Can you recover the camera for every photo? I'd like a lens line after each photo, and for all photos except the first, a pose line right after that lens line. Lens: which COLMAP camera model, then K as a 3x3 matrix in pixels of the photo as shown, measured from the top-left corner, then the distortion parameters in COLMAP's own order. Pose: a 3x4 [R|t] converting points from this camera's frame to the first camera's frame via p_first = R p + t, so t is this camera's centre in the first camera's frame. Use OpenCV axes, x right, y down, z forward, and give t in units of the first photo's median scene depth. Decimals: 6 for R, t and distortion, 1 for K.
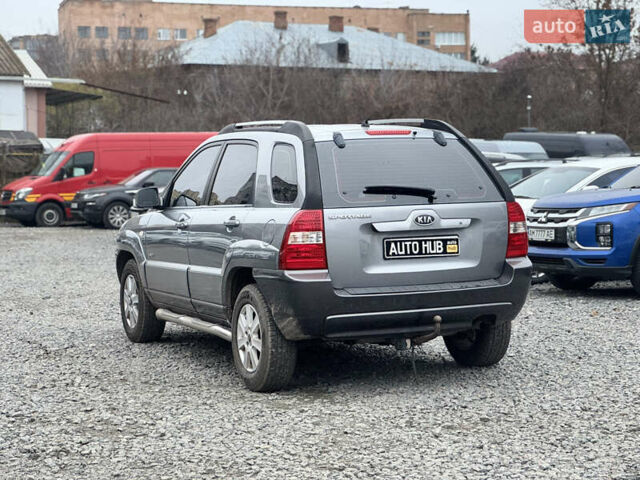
lens RADIAL K [[1387.9, 0, 320.5], [0, 1387.9, 235.2], [0, 0, 1]] dist [0.238823, 0.000000]
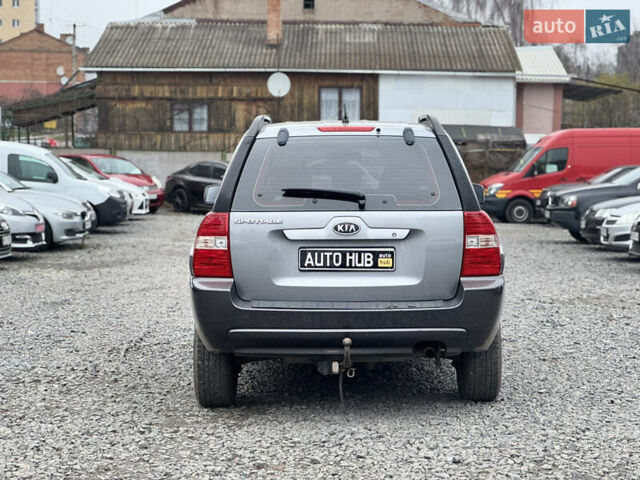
lens RADIAL K [[1387.9, 0, 320.9], [0, 1387.9, 236.1], [0, 0, 1]] dist [0.238823, 0.000000]
pose [[0.903942, 0.043463, -0.425441, 0.414002], [-0.041918, 0.999036, 0.012999, -0.016185], [0.425596, 0.006084, 0.904893, 0.185597]]
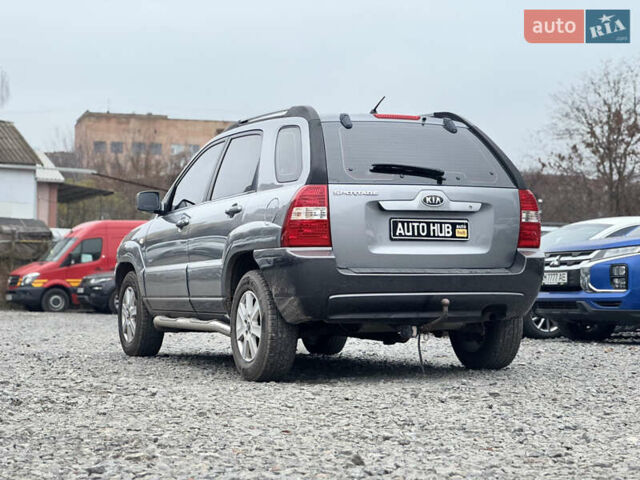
lens RADIAL K [[1387.9, 0, 305.0], [0, 1387.9, 230.6], [0, 0, 1]] dist [0.238823, 0.000000]
pose [[0.999641, 0.019260, -0.018606, 0.004260], [-0.020882, 0.995602, -0.091323, 0.094555], [0.016765, 0.091679, 0.995647, 0.039484]]
